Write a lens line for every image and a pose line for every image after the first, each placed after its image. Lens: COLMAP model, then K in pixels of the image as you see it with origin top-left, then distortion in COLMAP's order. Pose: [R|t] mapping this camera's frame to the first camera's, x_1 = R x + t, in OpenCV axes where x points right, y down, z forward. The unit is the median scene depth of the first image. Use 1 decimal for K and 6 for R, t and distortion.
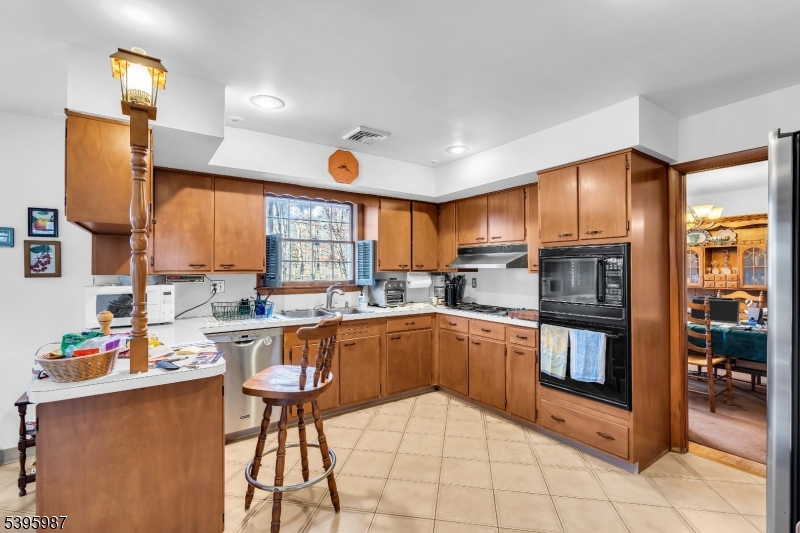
lens RADIAL K [[365.3, 0, 398.4], [0, 365.3, 266.9], [0, 0, 1]] dist [0.000071, 0.000051]
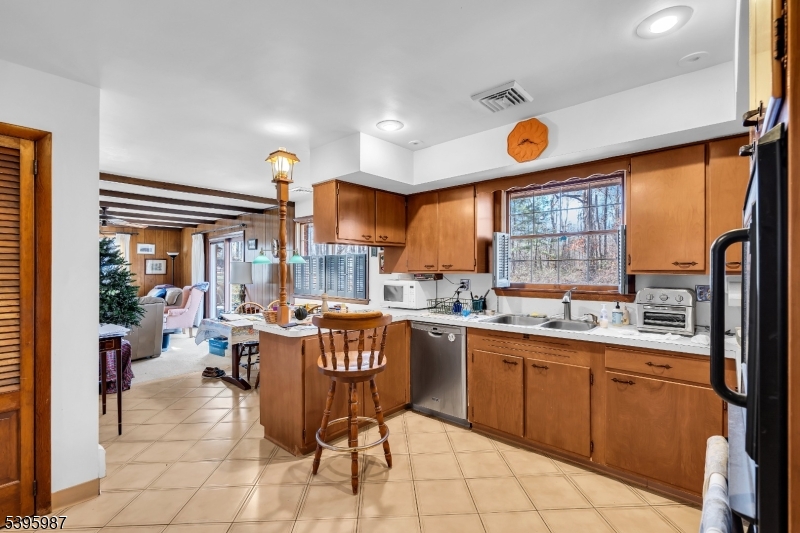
lens RADIAL K [[365.3, 0, 398.1], [0, 365.3, 269.5], [0, 0, 1]] dist [0.000071, 0.000051]
pose [[0.225267, 0.004753, -0.974286, 0.537239], [0.007607, 0.999949, 0.006637, -0.001157], [0.974267, -0.008907, 0.225219, 0.520228]]
